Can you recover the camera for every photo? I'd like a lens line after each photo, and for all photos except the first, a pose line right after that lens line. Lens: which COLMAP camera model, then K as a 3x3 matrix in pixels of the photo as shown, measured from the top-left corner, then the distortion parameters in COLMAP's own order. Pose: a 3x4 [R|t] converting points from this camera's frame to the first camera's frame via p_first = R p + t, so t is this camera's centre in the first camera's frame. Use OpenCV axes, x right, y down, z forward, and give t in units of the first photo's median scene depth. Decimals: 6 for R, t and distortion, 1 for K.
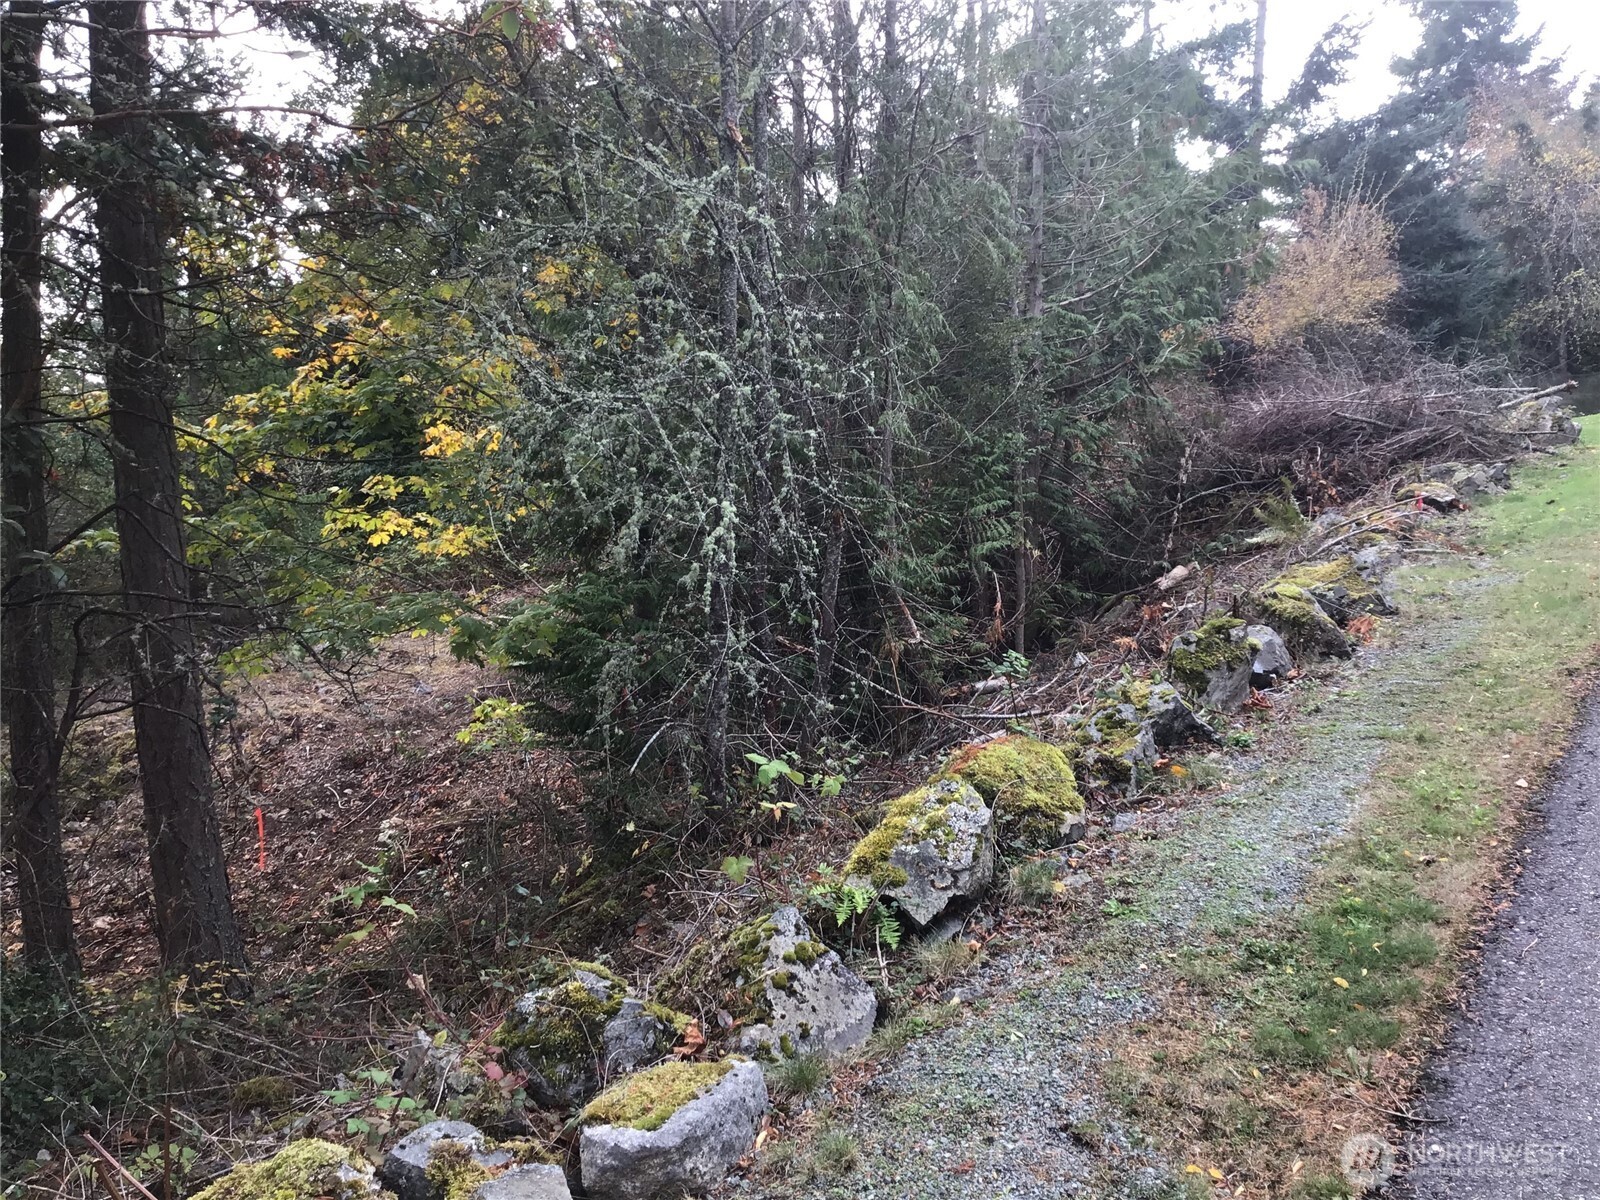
lens RADIAL K [[1421.8, 0, 804.0], [0, 1421.8, 609.6], [0, 0, 1]] dist [0.075627, -0.129282]
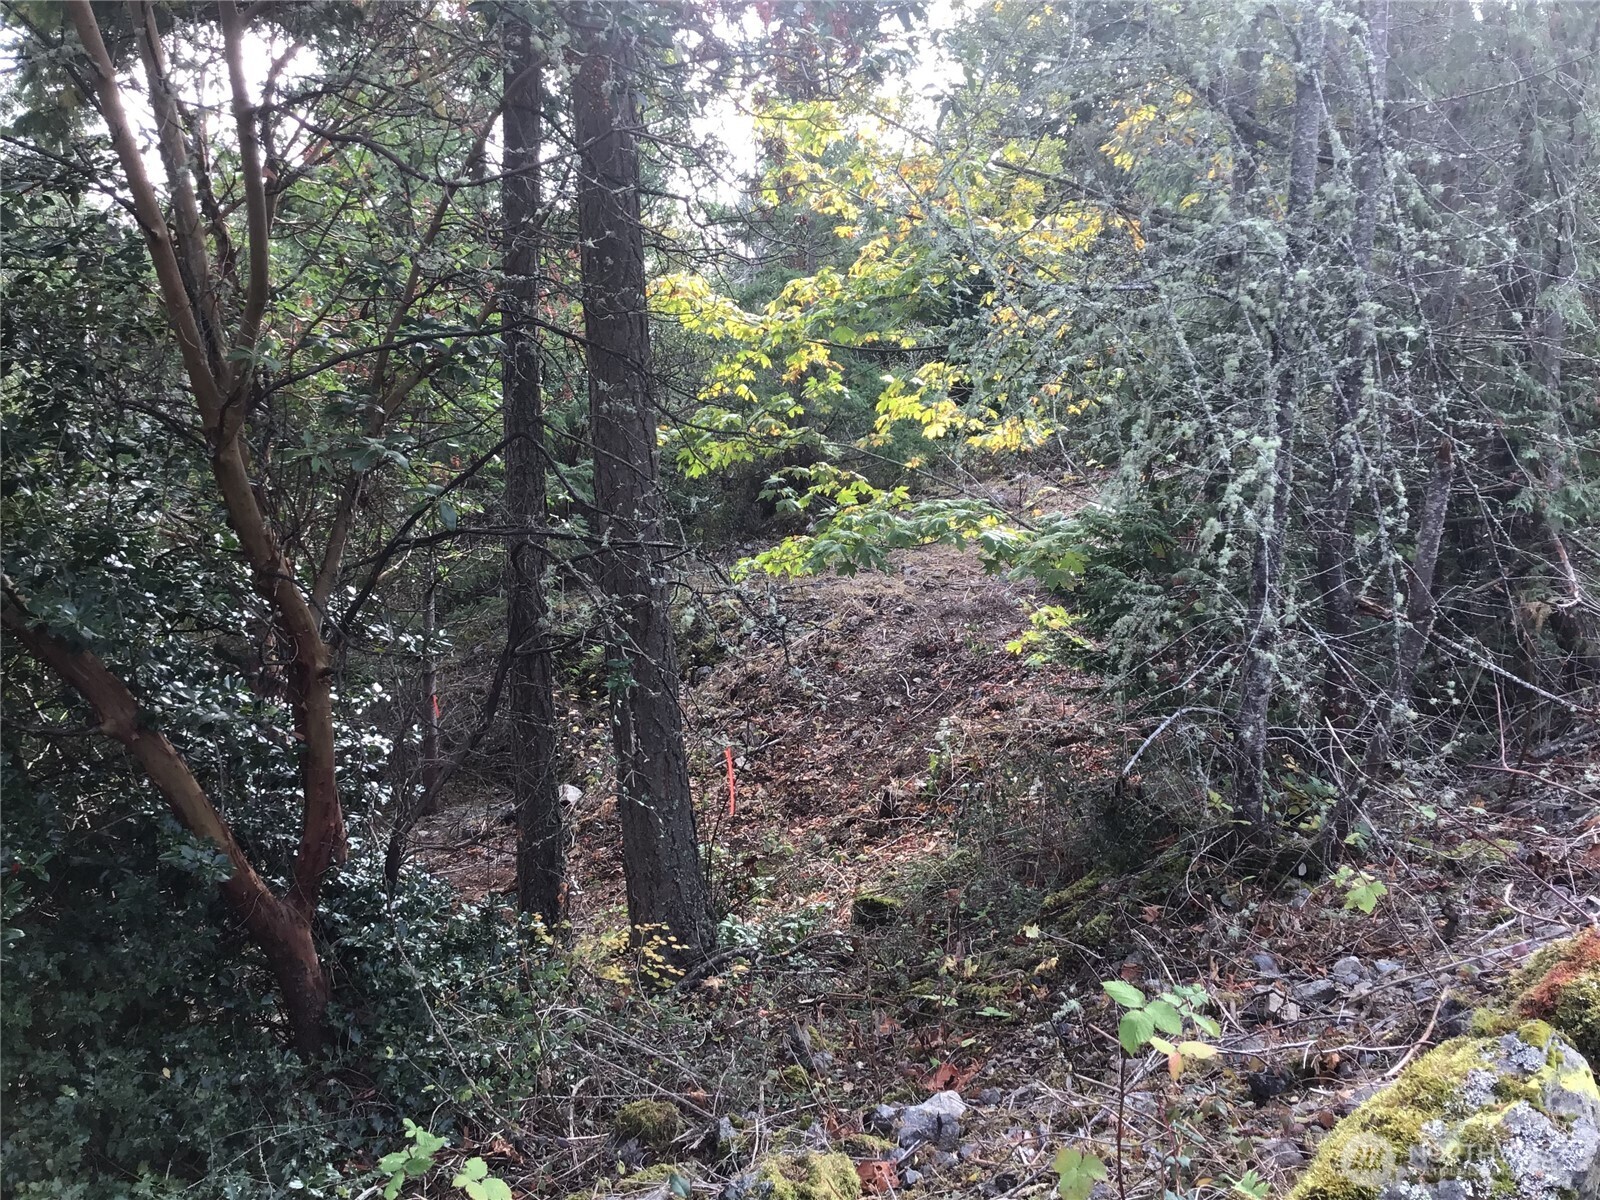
lens RADIAL K [[1421.8, 0, 804.0], [0, 1421.8, 609.6], [0, 0, 1]] dist [0.075627, -0.129282]
pose [[0.906955, 0.073611, -0.414745, 0.020019], [-0.034269, 0.994243, 0.101525, -0.026031], [0.419830, -0.077866, 0.904256, 0.119729]]
